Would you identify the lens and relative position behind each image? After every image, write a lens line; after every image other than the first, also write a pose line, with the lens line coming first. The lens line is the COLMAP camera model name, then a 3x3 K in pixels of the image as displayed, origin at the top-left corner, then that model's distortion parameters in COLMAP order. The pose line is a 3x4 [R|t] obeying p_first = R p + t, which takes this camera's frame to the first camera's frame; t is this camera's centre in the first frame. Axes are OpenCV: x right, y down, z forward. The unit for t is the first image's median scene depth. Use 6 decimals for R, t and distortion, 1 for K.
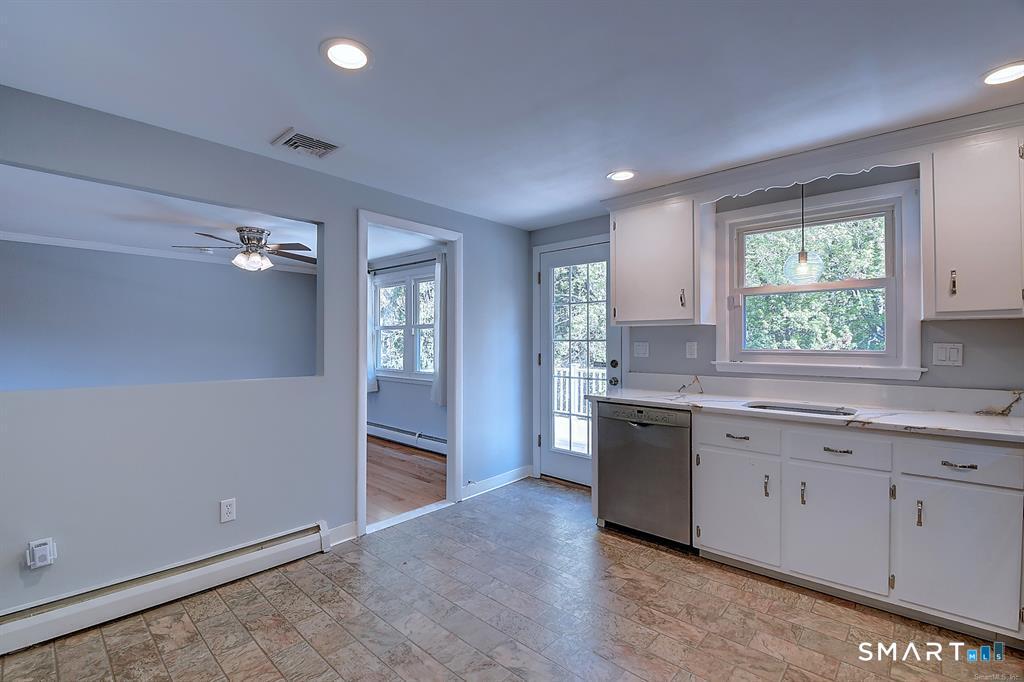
lens RADIAL K [[461.3, 0, 511.4], [0, 461.3, 343.9], [0, 0, 1]] dist [-0.014414, -0.000355]
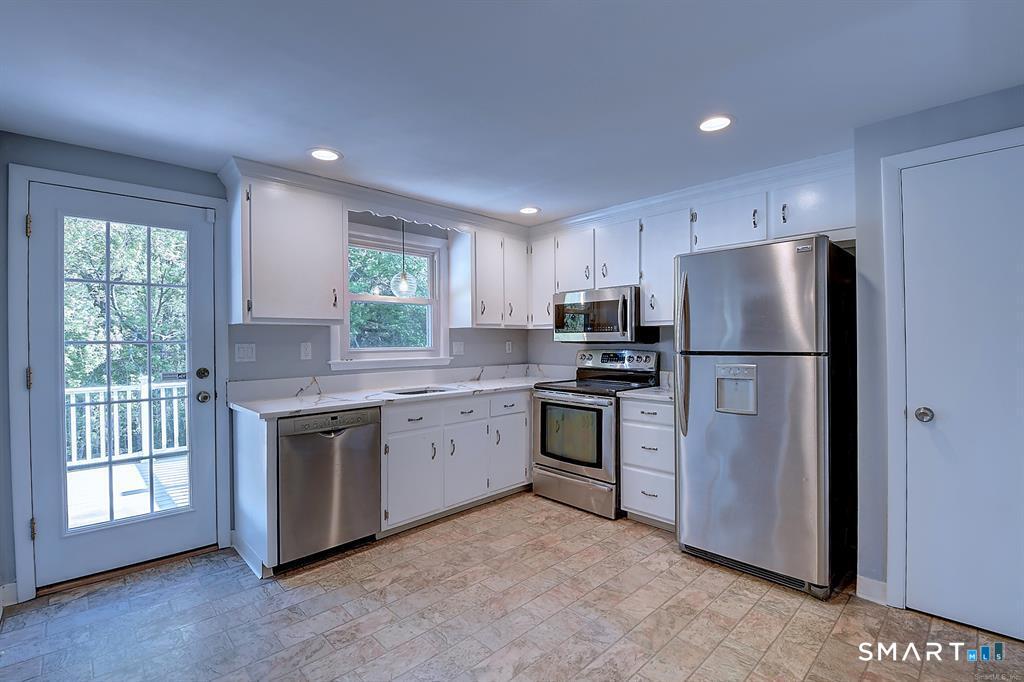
lens RADIAL K [[456.3, 0, 512.0], [0, 456.3, 341.0], [0, 0, 1]] dist [0.028722, -0.024428]
pose [[0.065289, -0.004240, 0.997857, -0.646611], [0.012242, 0.999919, 0.003448, -0.006910], [-0.997791, 0.011990, 0.065335, 0.605677]]
